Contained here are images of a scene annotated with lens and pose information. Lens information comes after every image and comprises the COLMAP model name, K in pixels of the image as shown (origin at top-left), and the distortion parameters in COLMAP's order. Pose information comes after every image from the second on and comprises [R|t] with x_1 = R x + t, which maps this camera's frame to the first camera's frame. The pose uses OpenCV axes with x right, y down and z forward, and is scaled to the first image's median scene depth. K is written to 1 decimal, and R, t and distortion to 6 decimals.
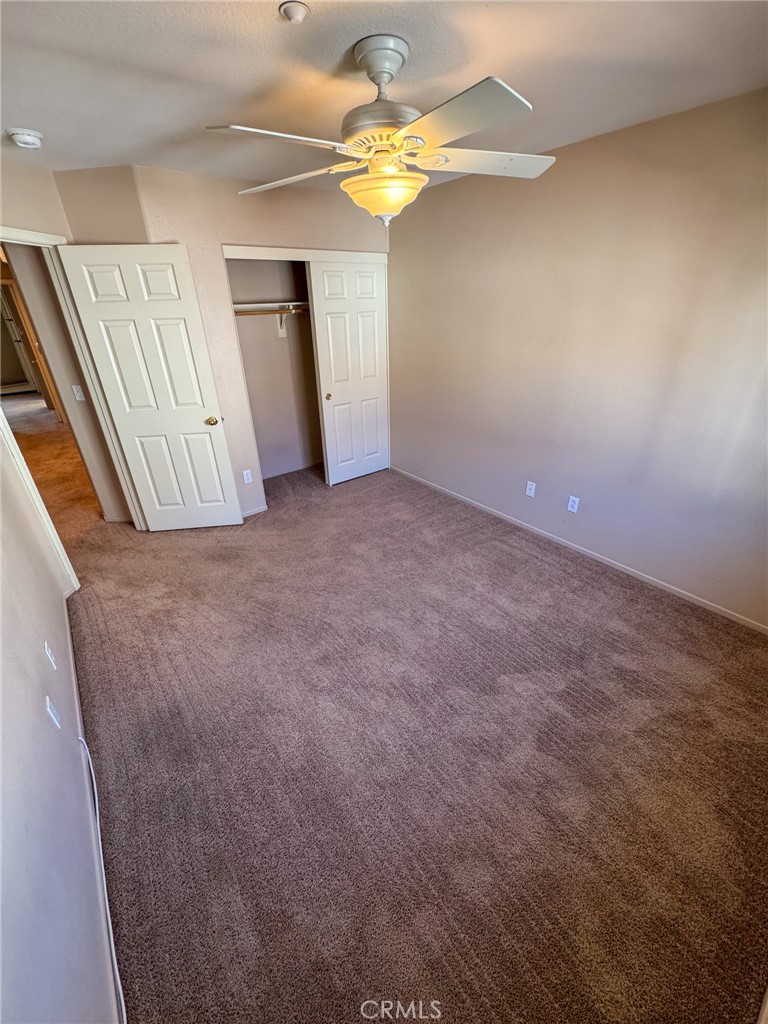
lens RADIAL K [[408.8, 0, 384.8], [0, 408.8, 510.5], [0, 0, 1]] dist [-0.003115, 0.000221]
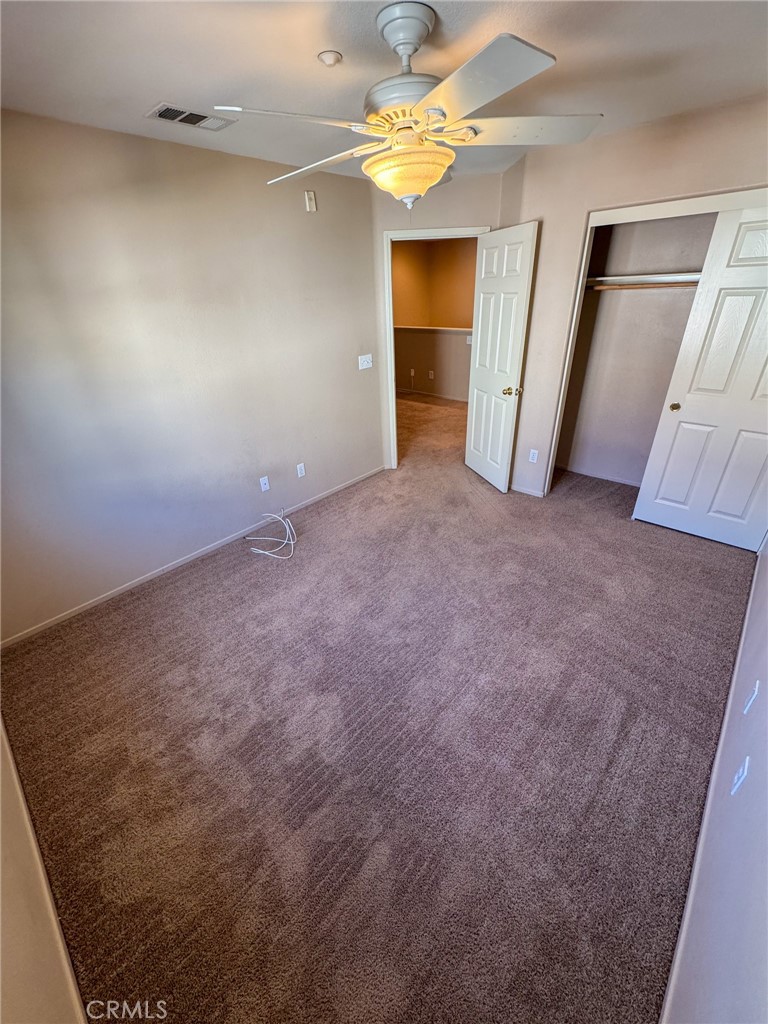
lens RADIAL K [[408.8, 0, 384.8], [0, 408.8, 510.5], [0, 0, 1]] dist [-0.003115, 0.000221]
pose [[0.165149, 0.485165, -0.858685, 0.680175], [-0.413769, 0.824399, 0.386214, -0.270844], [0.895277, 0.291515, 0.336895, 0.490085]]
